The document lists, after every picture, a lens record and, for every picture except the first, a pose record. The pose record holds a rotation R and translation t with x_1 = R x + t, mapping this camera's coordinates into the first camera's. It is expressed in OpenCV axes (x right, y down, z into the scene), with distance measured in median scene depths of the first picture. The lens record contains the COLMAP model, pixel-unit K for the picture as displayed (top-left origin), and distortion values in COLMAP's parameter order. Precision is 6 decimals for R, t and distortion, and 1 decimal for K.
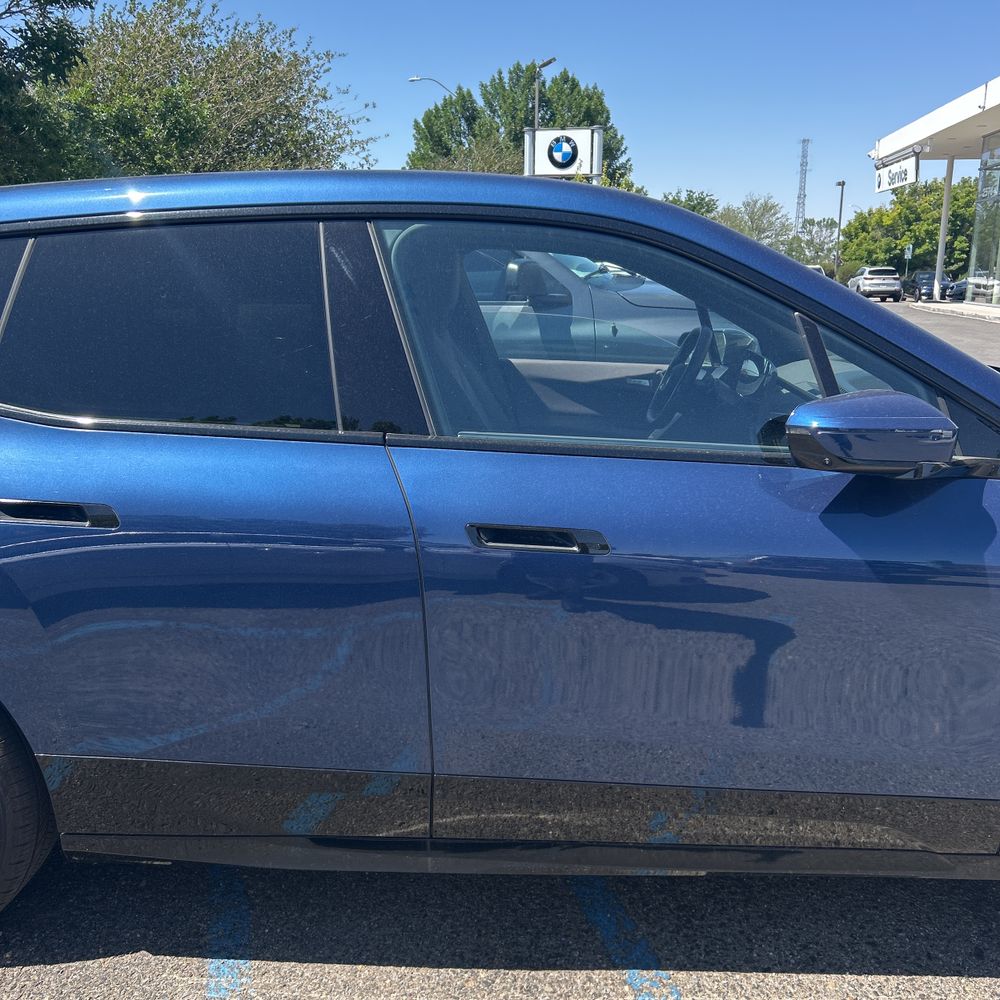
lens RADIAL K [[1021.5, 0, 494.3], [0, 1021.5, 501.5], [0, 0, 1]] dist [0.009531, 0.000000]
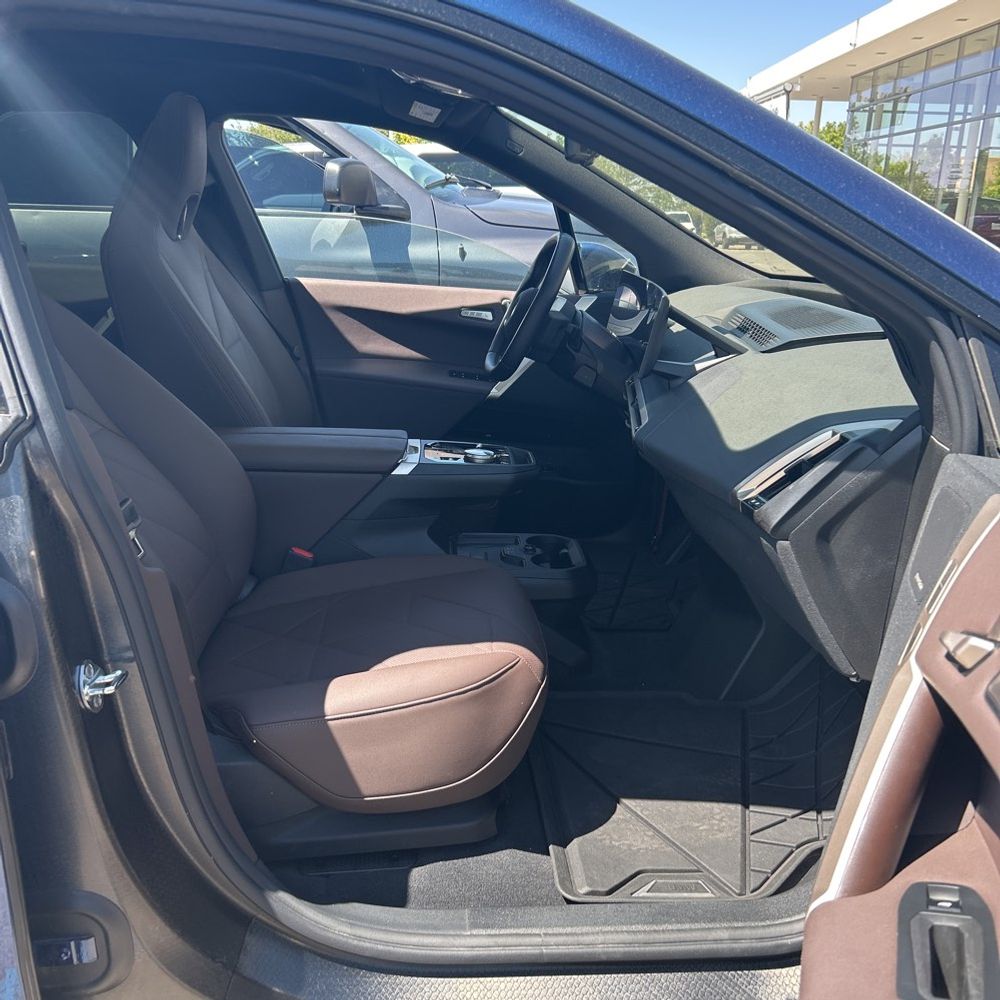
lens RADIAL K [[1021.5, 0, 504.0], [0, 1021.5, 502.5], [0, 0, 1]] dist [0.009531, 0.000000]
pose [[0.991211, -0.006732, 0.132121, 0.043082], [-0.001164, 0.998222, 0.059596, -0.017901], [-0.132287, -0.059226, 0.989440, 0.183250]]
